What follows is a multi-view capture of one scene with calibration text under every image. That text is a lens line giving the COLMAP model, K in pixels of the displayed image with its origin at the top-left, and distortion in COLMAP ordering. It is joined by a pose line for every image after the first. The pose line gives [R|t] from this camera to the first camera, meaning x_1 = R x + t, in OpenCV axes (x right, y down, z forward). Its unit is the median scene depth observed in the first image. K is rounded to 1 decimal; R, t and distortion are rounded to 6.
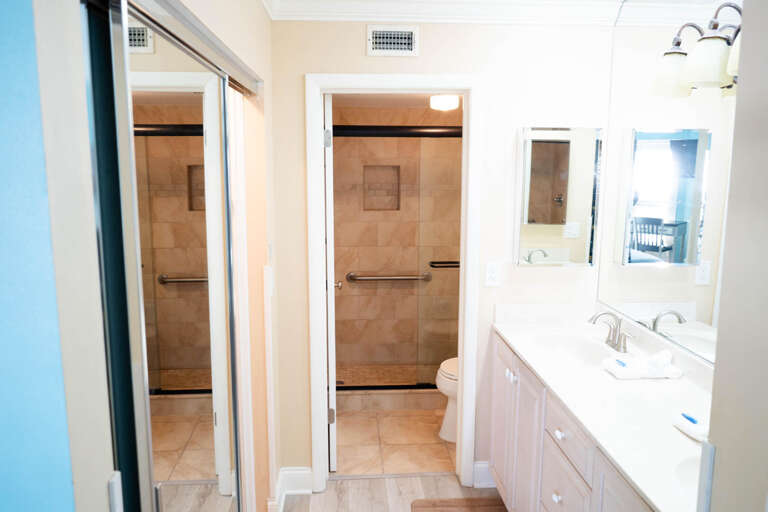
lens RADIAL K [[601.8, 0, 383.2], [0, 601.8, 252.9], [0, 0, 1]] dist [0.002827, 0.006760]
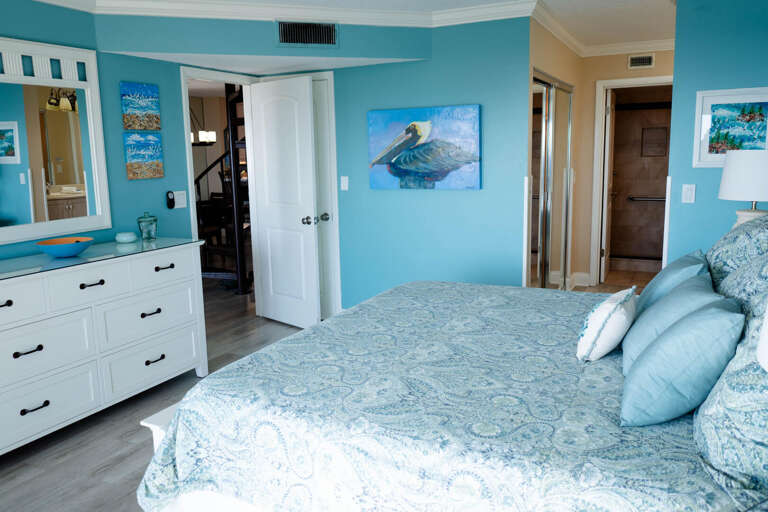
lens RADIAL K [[608.2, 0, 382.3], [0, 608.2, 252.9], [0, 0, 1]] dist [-0.020763, 0.008933]
pose [[0.862723, 0.066209, -0.501324, 0.319183], [-0.056800, 0.997805, 0.034032, 0.272448], [0.502477, -0.000885, 0.864590, -1.191532]]
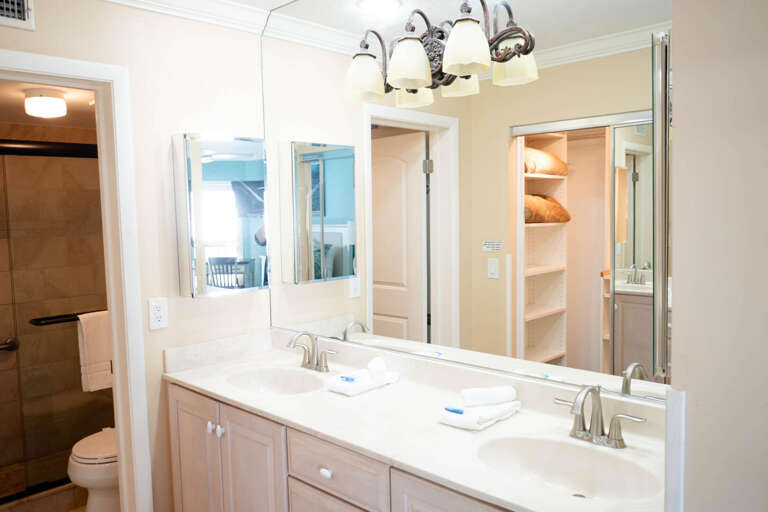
lens RADIAL K [[608.2, 0, 382.3], [0, 608.2, 252.9], [0, 0, 1]] dist [-0.020763, 0.008933]
pose [[0.738728, -0.067121, 0.670653, -0.139380], [0.127295, 0.991016, -0.041033, 0.028330], [-0.661873, 0.115683, 0.740636, 0.196911]]
